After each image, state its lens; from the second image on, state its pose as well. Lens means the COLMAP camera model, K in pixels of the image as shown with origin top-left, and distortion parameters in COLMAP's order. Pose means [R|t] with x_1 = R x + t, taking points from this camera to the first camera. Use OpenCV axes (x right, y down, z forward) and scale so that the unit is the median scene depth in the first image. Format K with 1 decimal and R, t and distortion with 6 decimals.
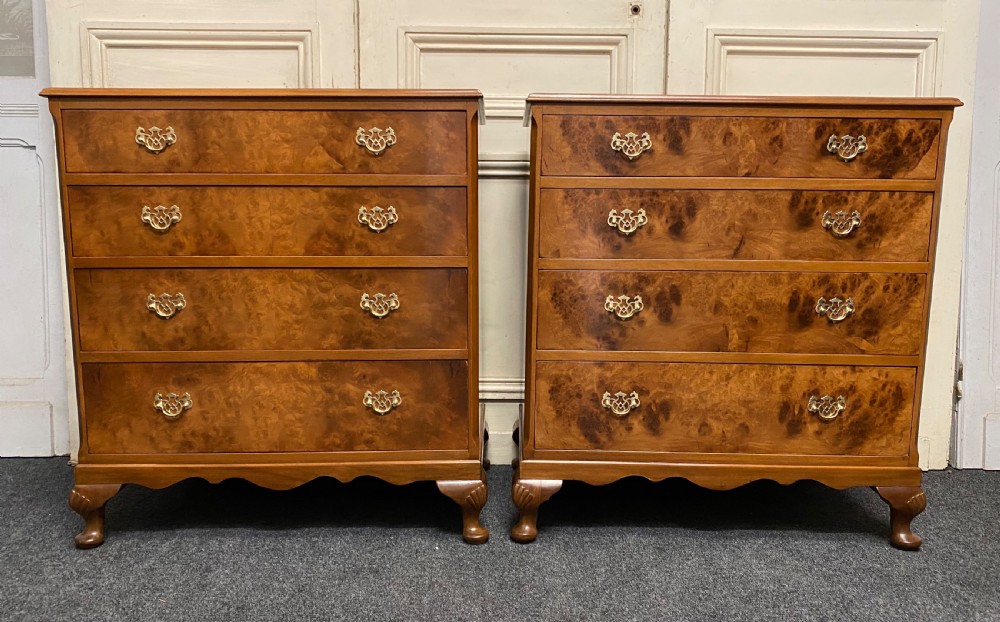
lens RADIAL K [[802.4, 0, 510.2], [0, 802.4, 335.1], [0, 0, 1]] dist [0.006191, 0.008925]
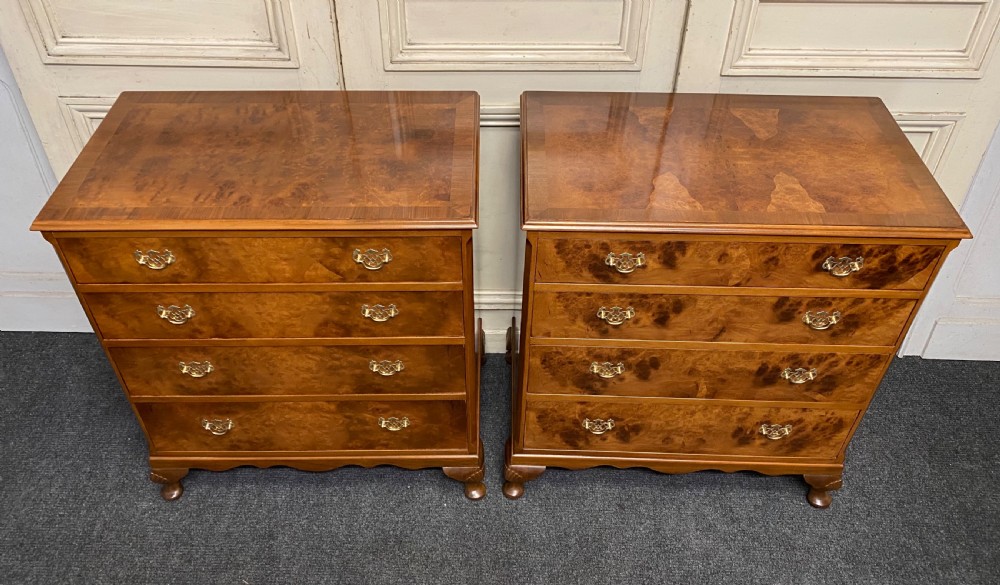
lens RADIAL K [[792.2, 0, 488.6], [0, 792.2, 281.0], [0, 0, 1]] dist [0.014260, -0.004304]
pose [[0.999745, 0.009758, -0.020356, -0.000052], [0.003065, 0.834717, 0.550670, -0.752721], [0.022364, -0.550592, 0.834475, 0.153992]]
